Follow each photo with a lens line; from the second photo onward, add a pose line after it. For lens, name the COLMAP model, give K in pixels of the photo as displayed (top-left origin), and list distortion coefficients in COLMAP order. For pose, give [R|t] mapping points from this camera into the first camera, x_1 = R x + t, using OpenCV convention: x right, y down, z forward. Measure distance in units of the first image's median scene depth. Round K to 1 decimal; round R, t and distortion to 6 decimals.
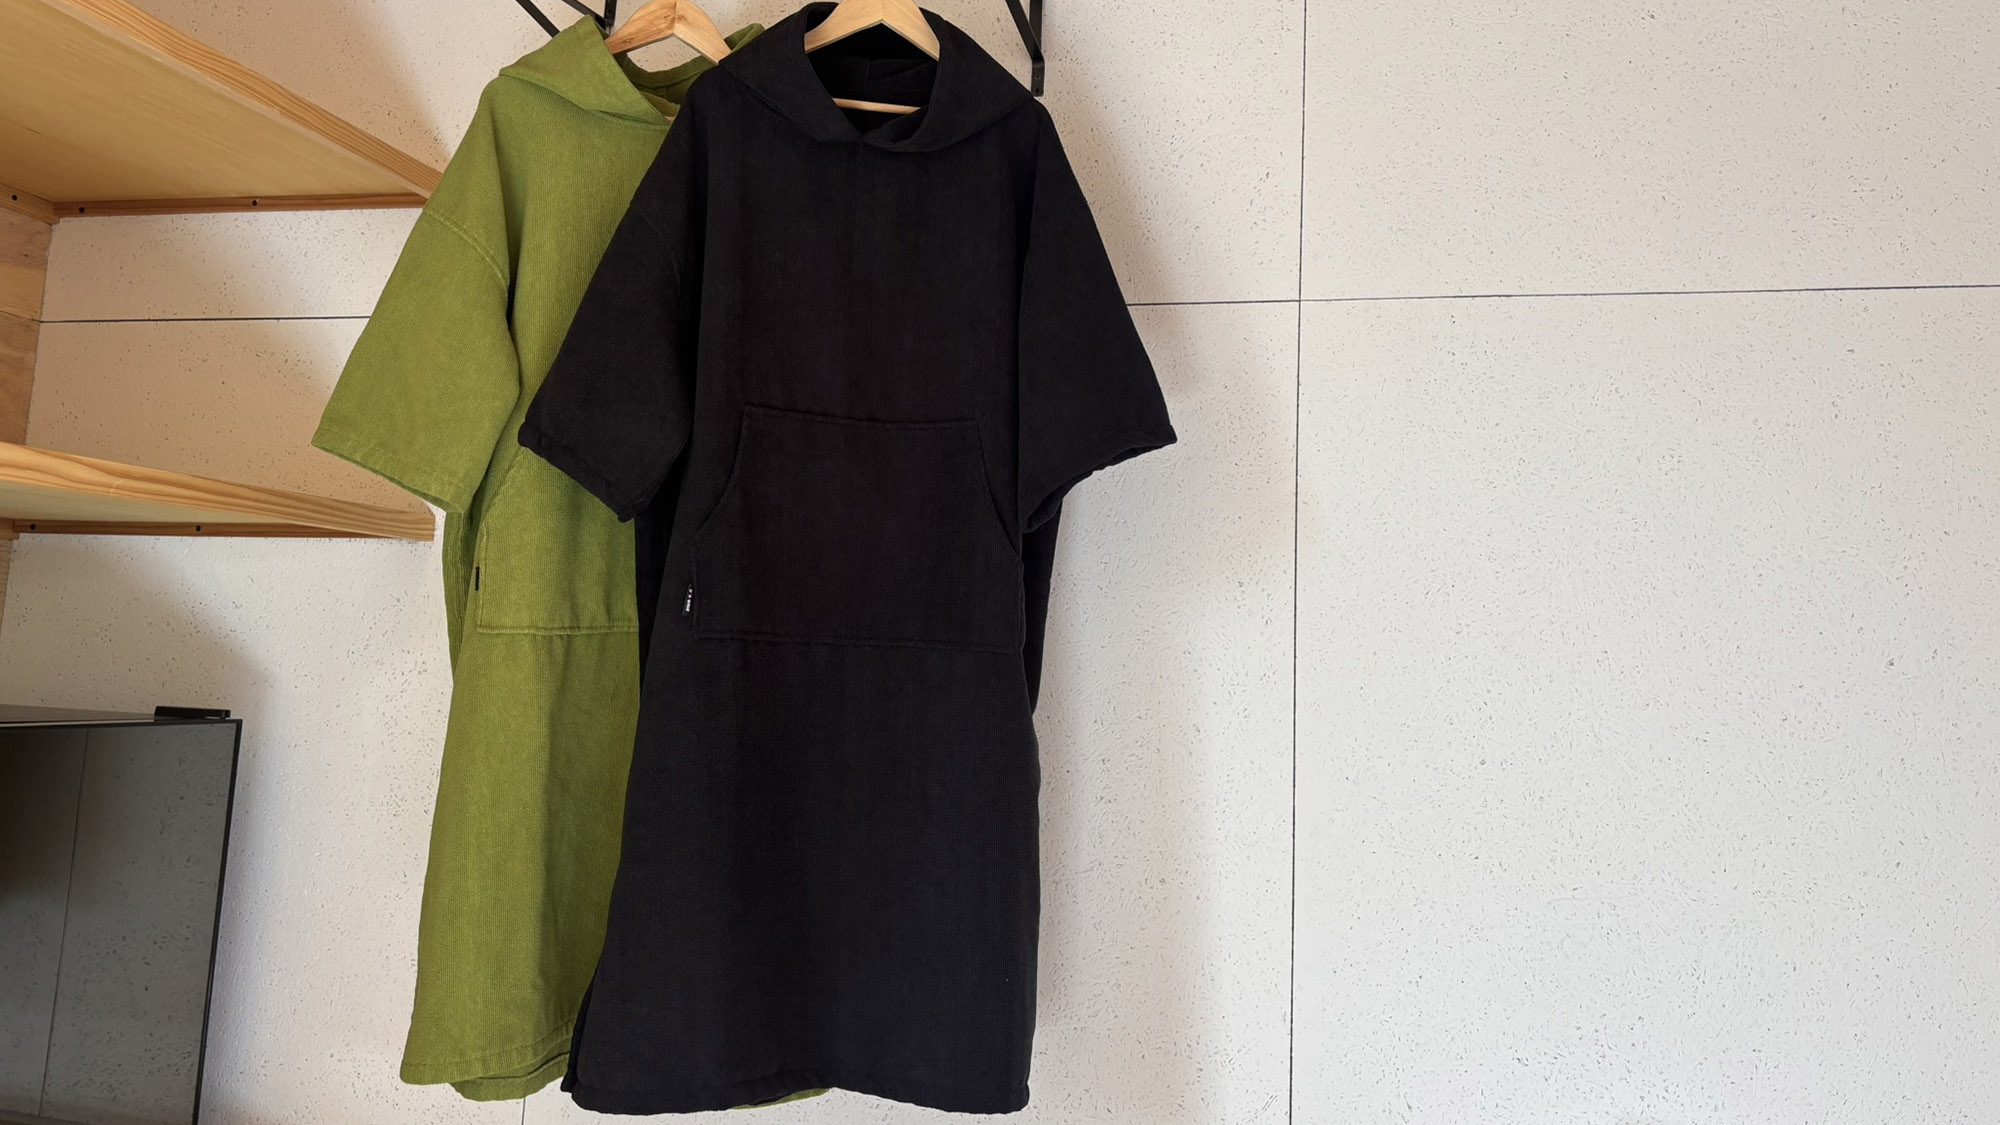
lens RADIAL K [[1538.5, 0, 1002.2], [0, 1538.5, 560.9], [0, 0, 1]] dist [0.010659, -0.022997]
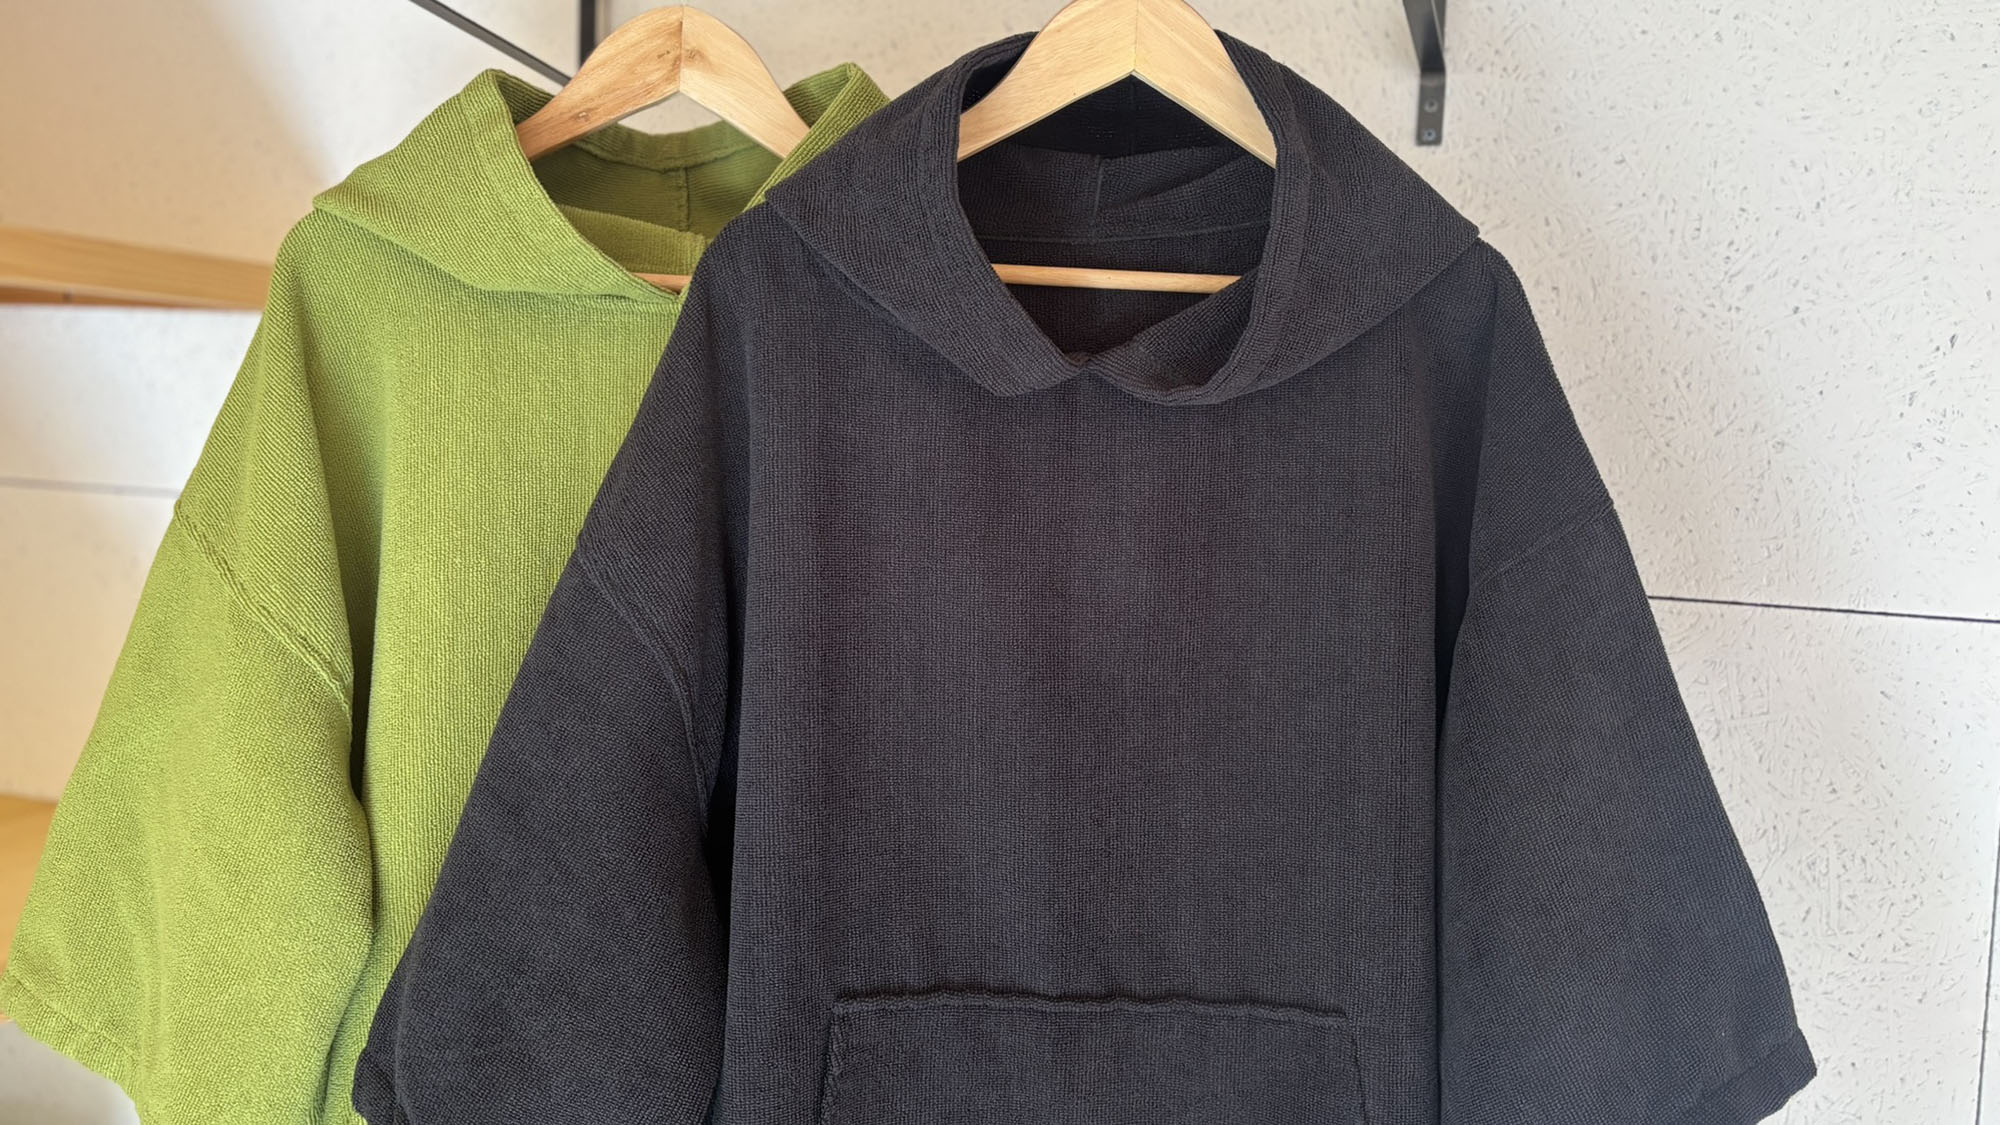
lens RADIAL K [[1538.5, 0, 1003.9], [0, 1538.5, 578.8], [0, 0, 1]] dist [0.010659, -0.022997]
pose [[0.993789, 0.006123, -0.111110, -0.065369], [0.011326, 0.987734, 0.155733, -0.280296], [0.110701, -0.156024, 0.981530, 0.553182]]
